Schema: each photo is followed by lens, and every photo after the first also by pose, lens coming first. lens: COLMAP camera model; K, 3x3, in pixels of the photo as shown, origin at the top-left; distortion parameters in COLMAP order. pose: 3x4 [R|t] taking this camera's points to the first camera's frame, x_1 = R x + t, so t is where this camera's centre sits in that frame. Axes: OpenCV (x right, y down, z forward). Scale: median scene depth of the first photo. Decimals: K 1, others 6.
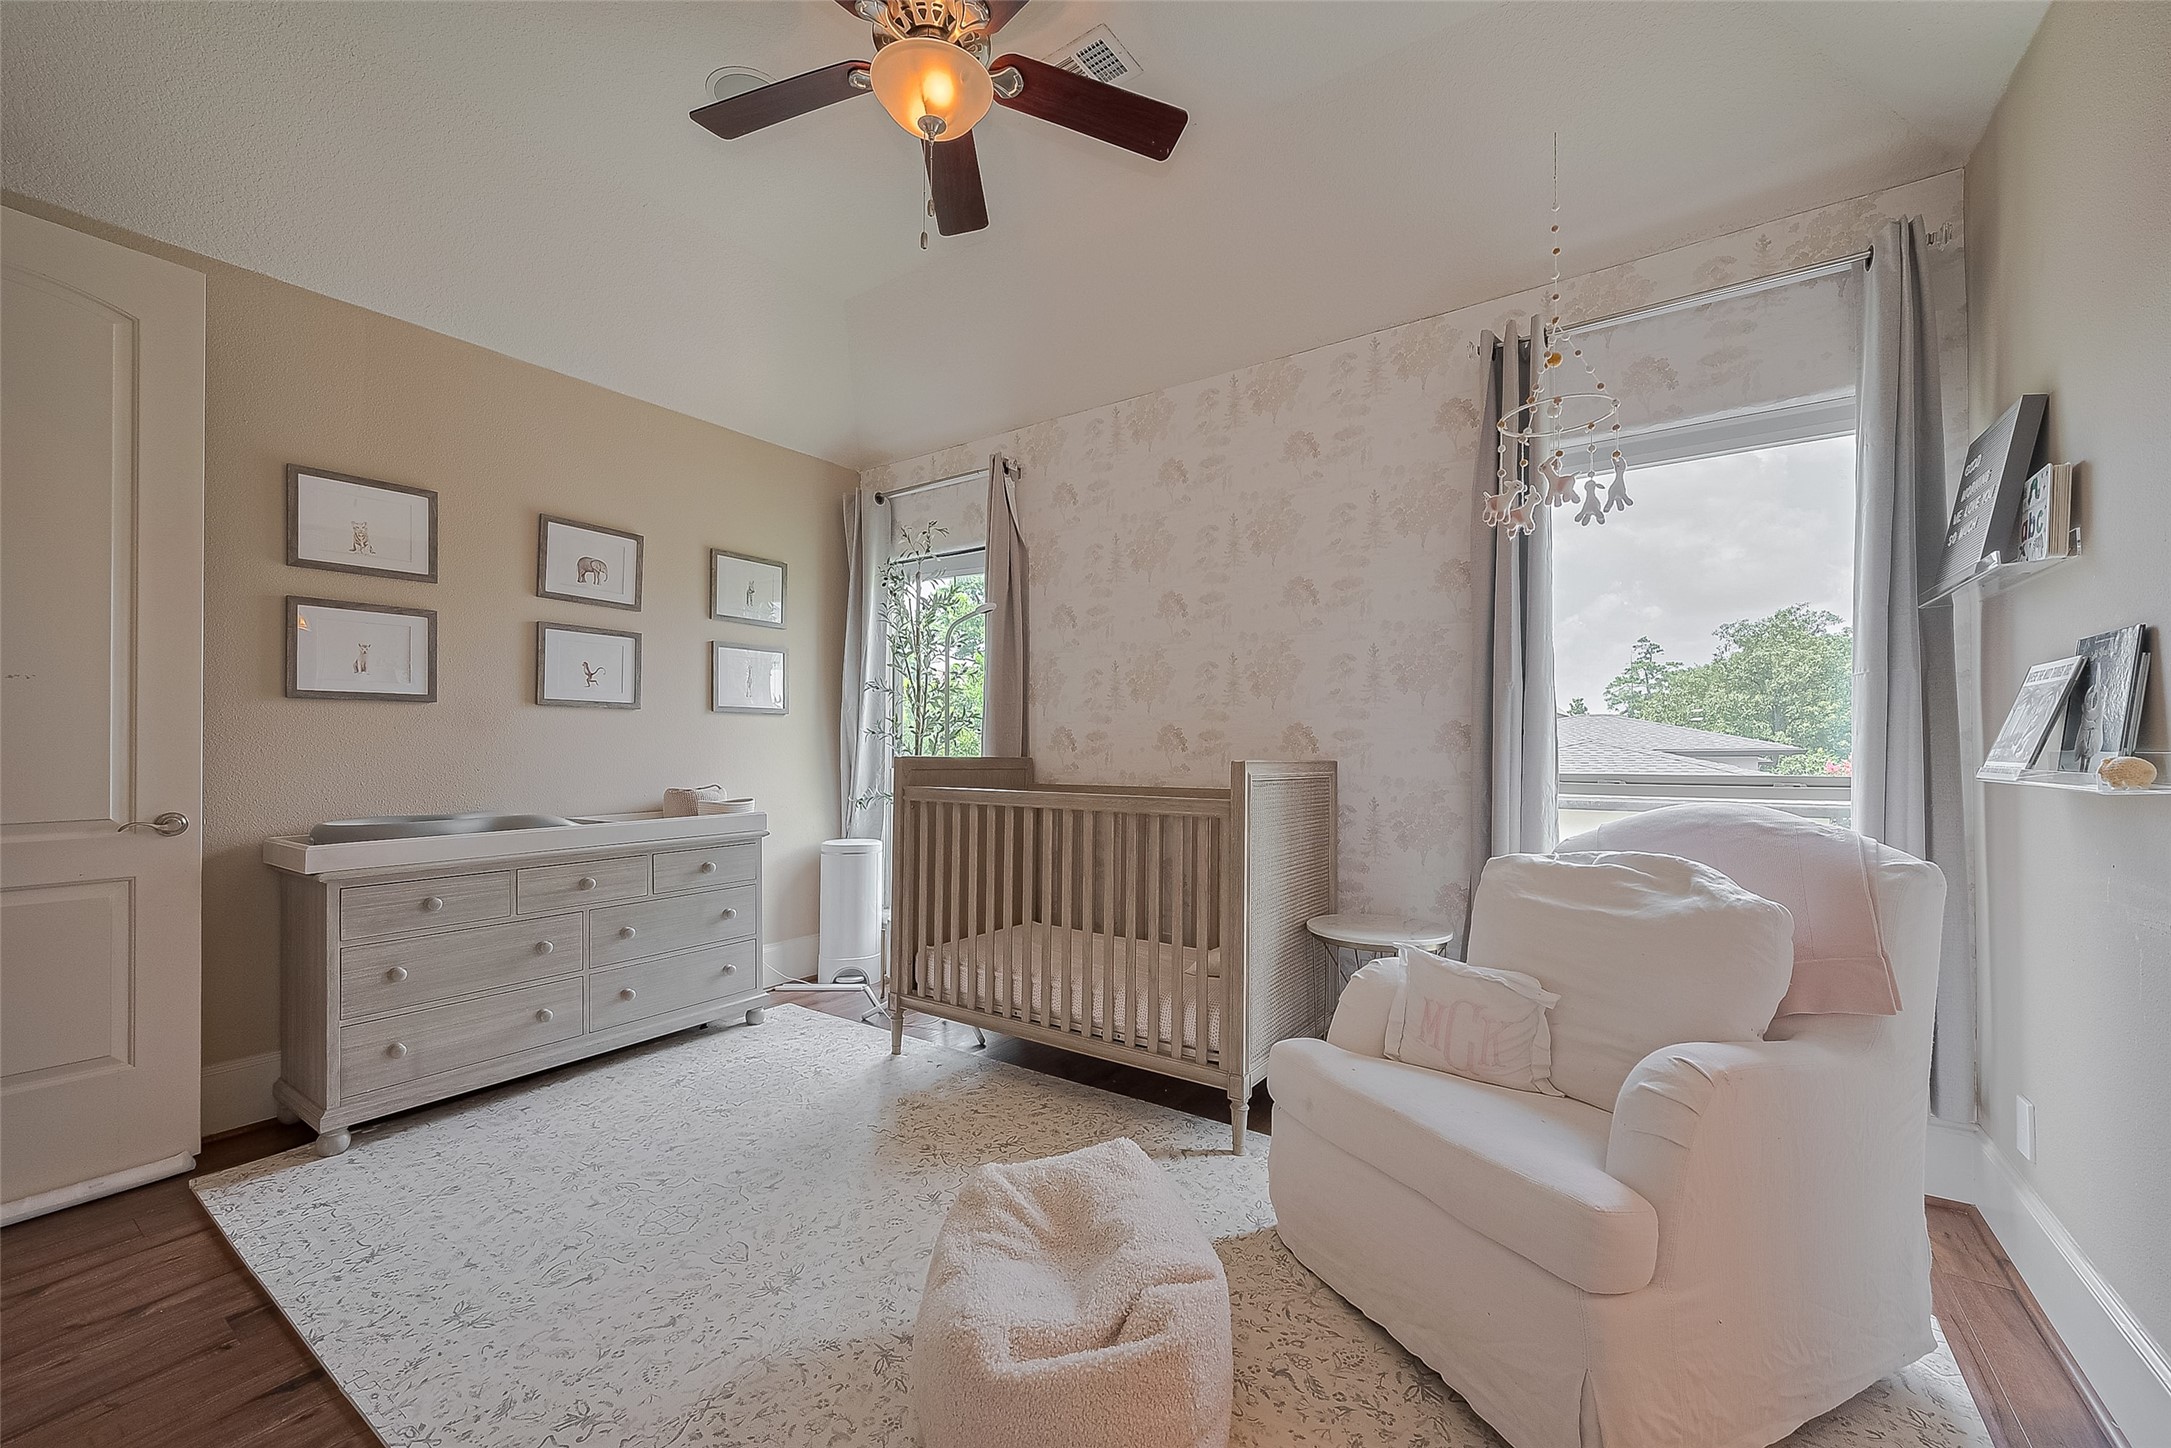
lens RADIAL K [[867.4, 0, 1085.9], [0, 867.4, 726.8], [0, 0, 1]] dist [-0.002456, -0.000778]
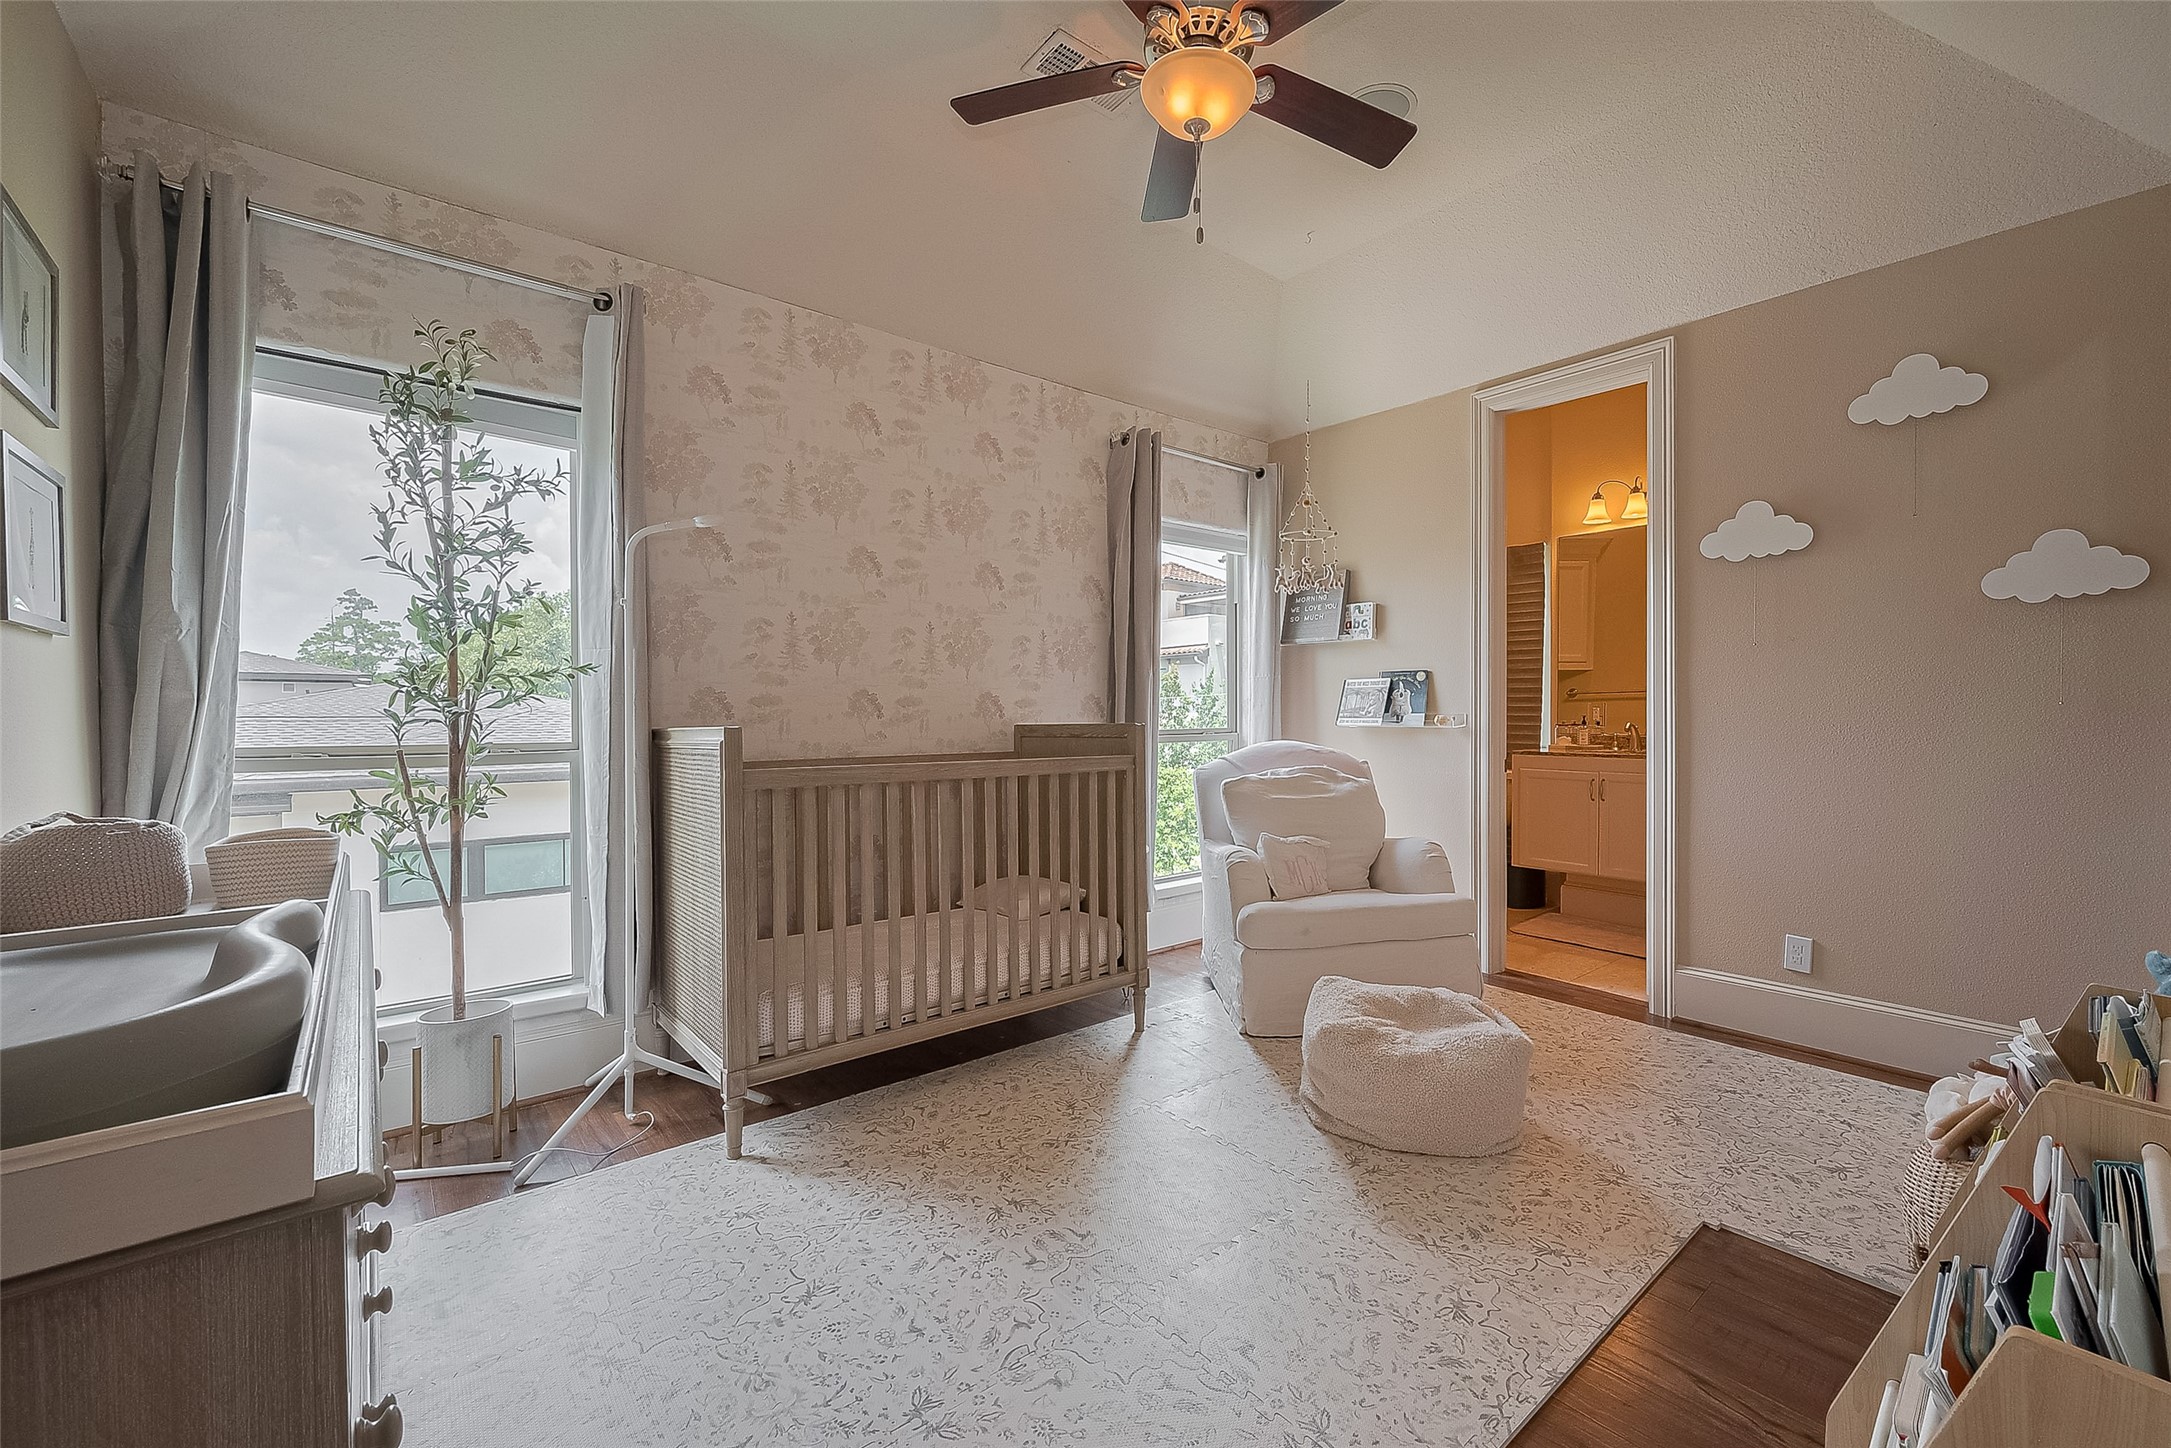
lens RADIAL K [[867.4, 0, 1086.3], [0, 867.4, 728.0], [0, 0, 1]] dist [-0.002456, -0.000778]
pose [[0.280273, -0.017878, 0.959754, -0.757620], [-0.021664, 0.999454, 0.024944, 0.010720], [-0.959676, -0.027783, 0.279732, 0.519434]]
